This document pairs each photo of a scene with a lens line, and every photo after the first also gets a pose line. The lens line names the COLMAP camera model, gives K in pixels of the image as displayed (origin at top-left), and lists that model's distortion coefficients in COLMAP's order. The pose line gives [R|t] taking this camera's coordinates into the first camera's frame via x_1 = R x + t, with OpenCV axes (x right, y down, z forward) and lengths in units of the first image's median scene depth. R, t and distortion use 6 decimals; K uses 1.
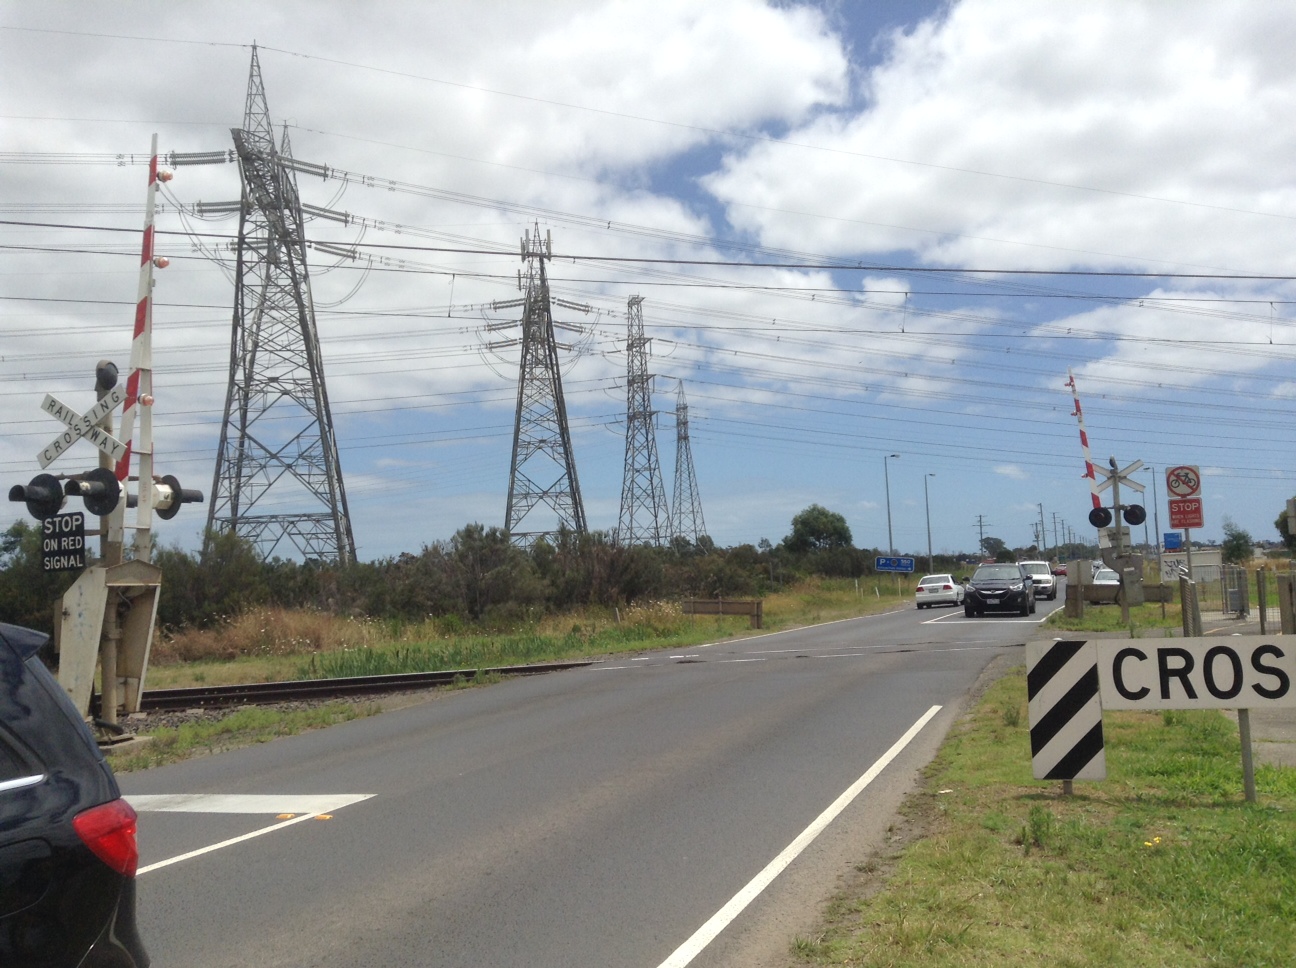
lens RADIAL K [[1211.5, 0, 634.1], [0, 1211.5, 480.0], [0, 0, 1]] dist [0.237741, -0.535341]
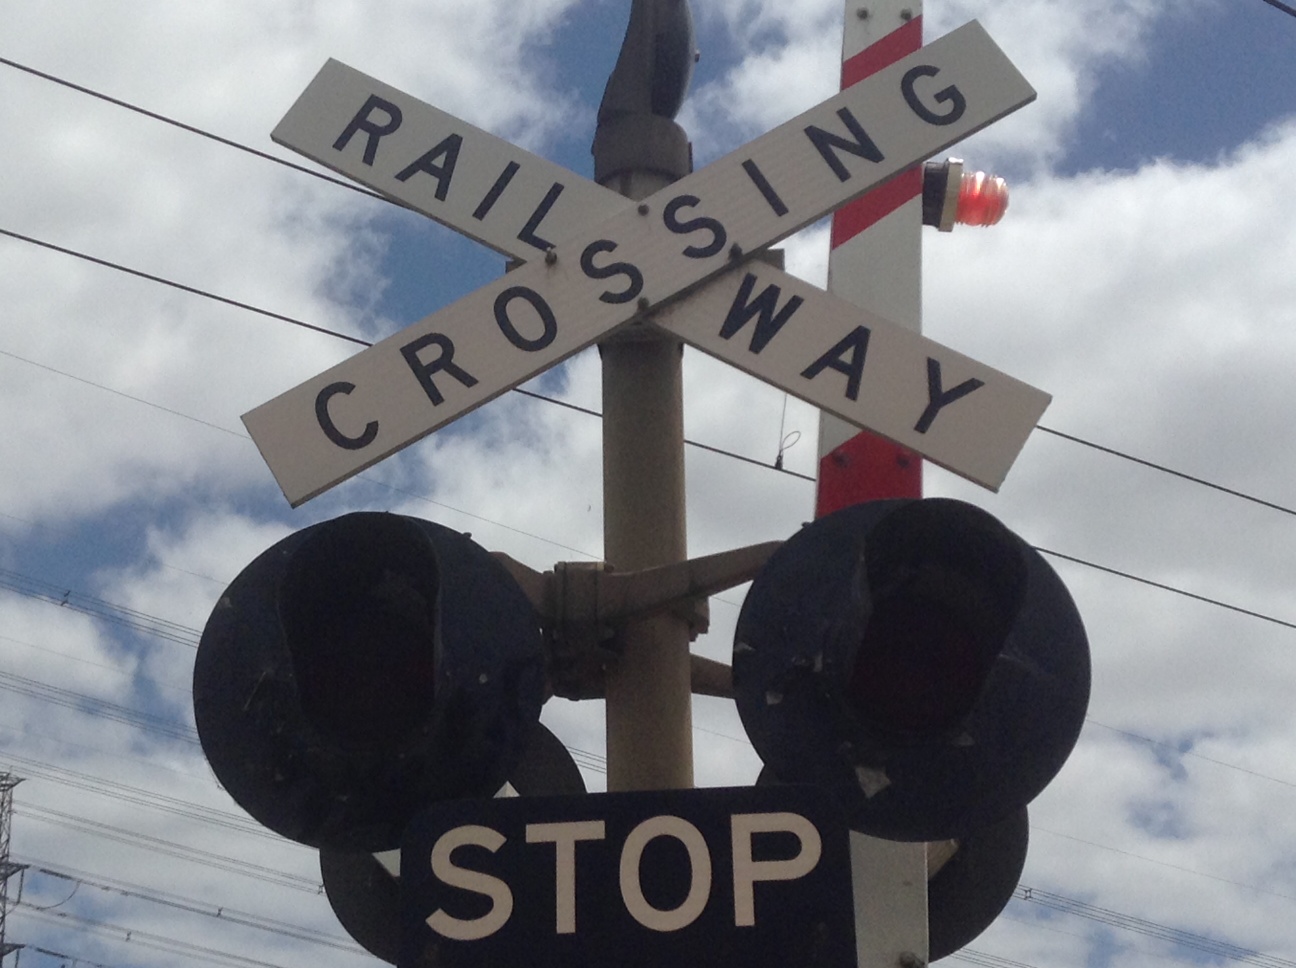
lens RADIAL K [[2275.1, 0, 648.0], [0, 2275.1, 484.0], [0, 0, 1]] dist [0.223382, -0.060935]
pose [[0.944138, 0.157756, 0.289339, -0.074729], [-0.063537, 0.948644, -0.309900, 0.009860], [-0.323369, 0.274205, 0.905673, 0.109436]]
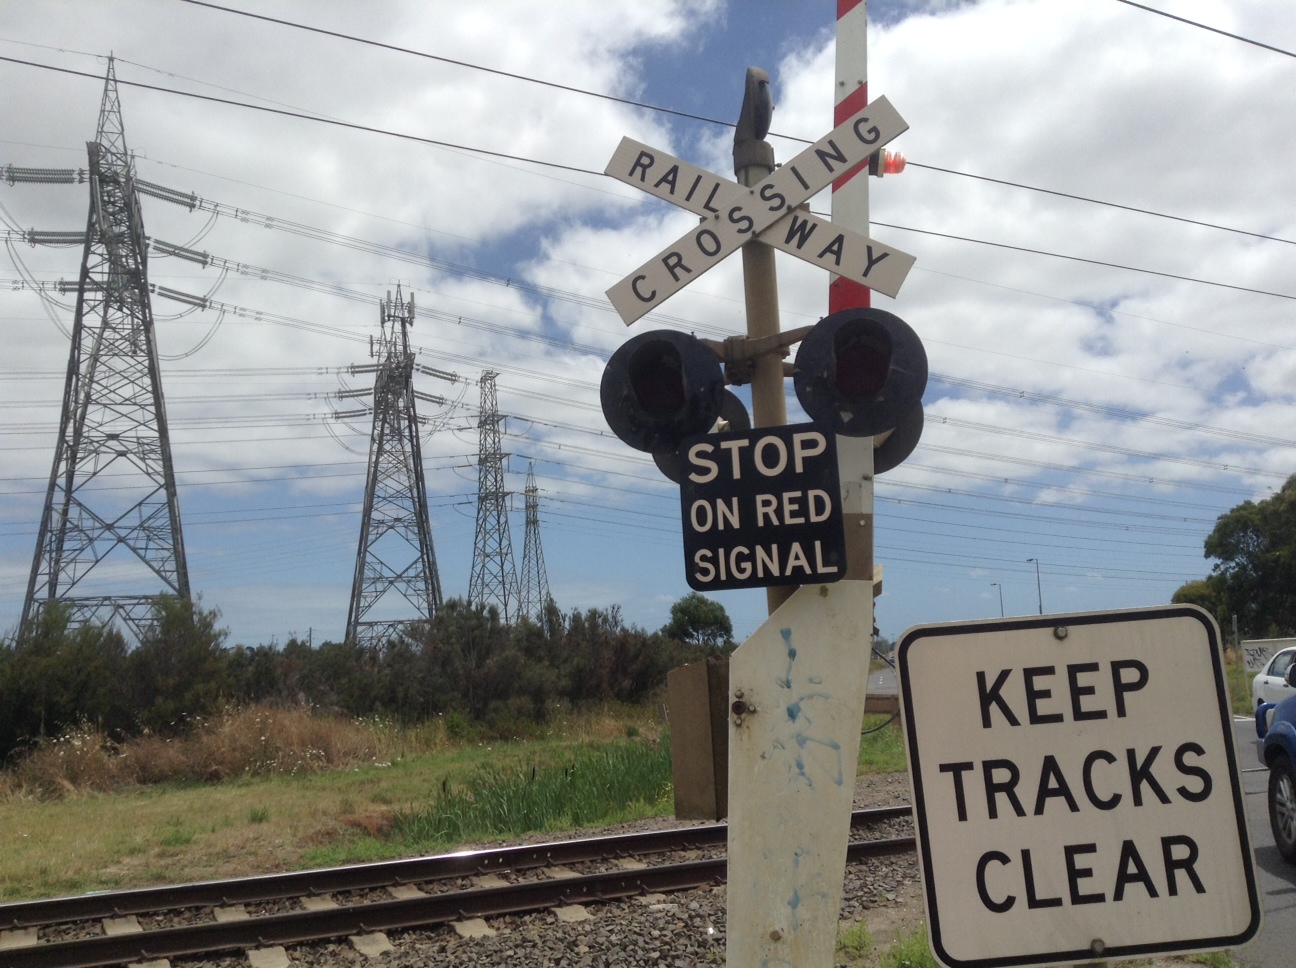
lens RADIAL K [[1215.6, 0, 632.4], [0, 1215.6, 480.3], [0, 0, 1]] dist [0.177168, -0.339869]
pose [[0.985353, 0.025803, 0.168563, -0.078032], [-0.012816, 0.996896, -0.077682, 0.009882], [-0.170044, 0.074384, 0.982625, 0.092813]]
